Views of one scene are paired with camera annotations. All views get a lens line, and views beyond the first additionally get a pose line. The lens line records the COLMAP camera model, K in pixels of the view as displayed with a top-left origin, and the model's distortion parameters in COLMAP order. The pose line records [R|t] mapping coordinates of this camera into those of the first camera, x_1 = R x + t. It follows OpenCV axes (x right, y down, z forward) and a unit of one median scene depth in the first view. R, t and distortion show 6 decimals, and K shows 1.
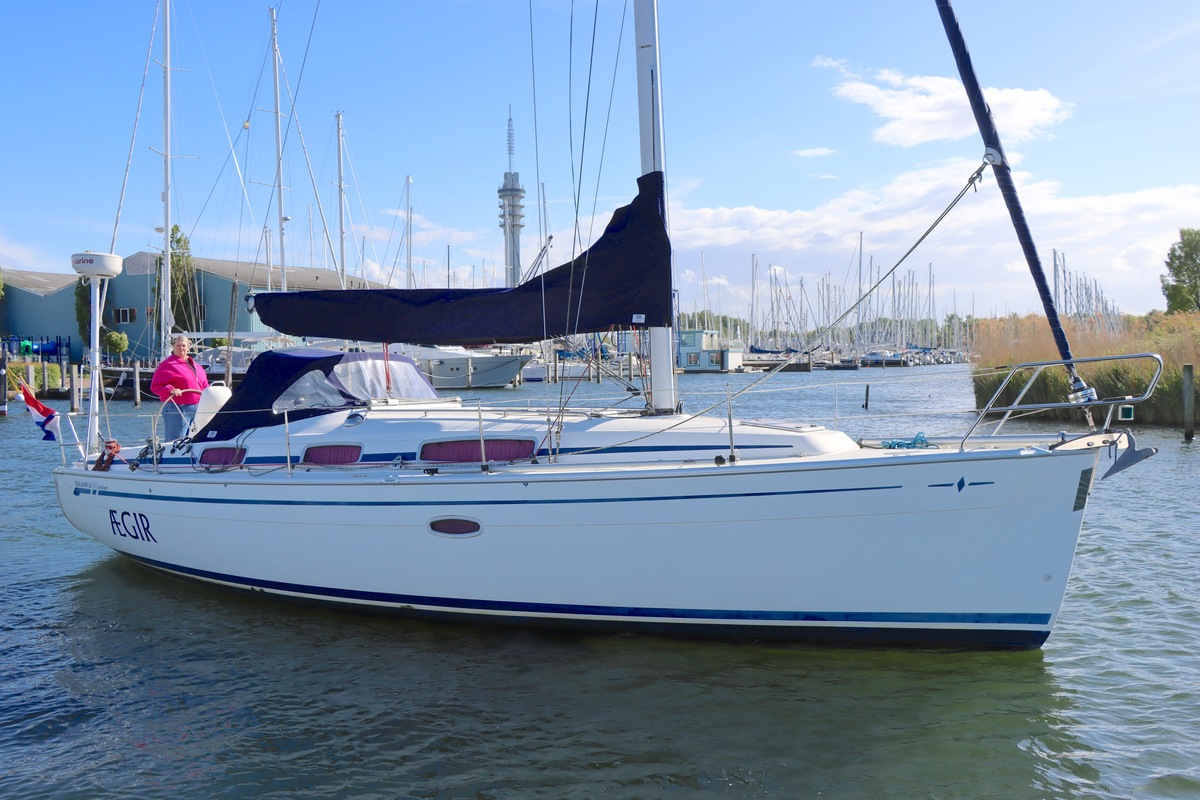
lens RADIAL K [[1181.0, 0, 600.0], [0, 1181.0, 400.0], [0, 0, 1]] dist [-0.095828, 0.017554]
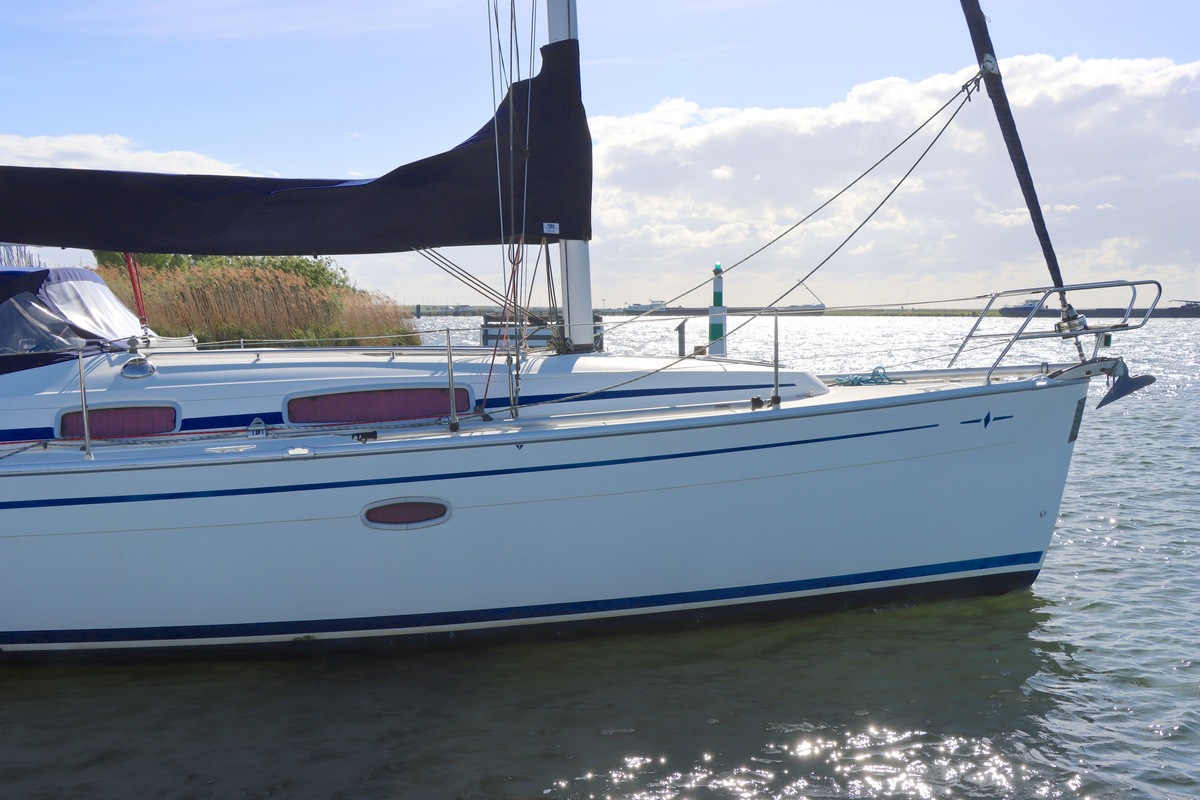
lens RADIAL K [[1317.4, 0, 642.2], [0, 1317.4, 400.6], [0, 0, 1]] dist [-0.116348, 0.225076]
pose [[0.813964, -0.032004, 0.580034, -0.418458], [0.013571, 0.999256, 0.036091, 0.013355], [-0.580757, -0.021505, 0.813793, 0.262340]]
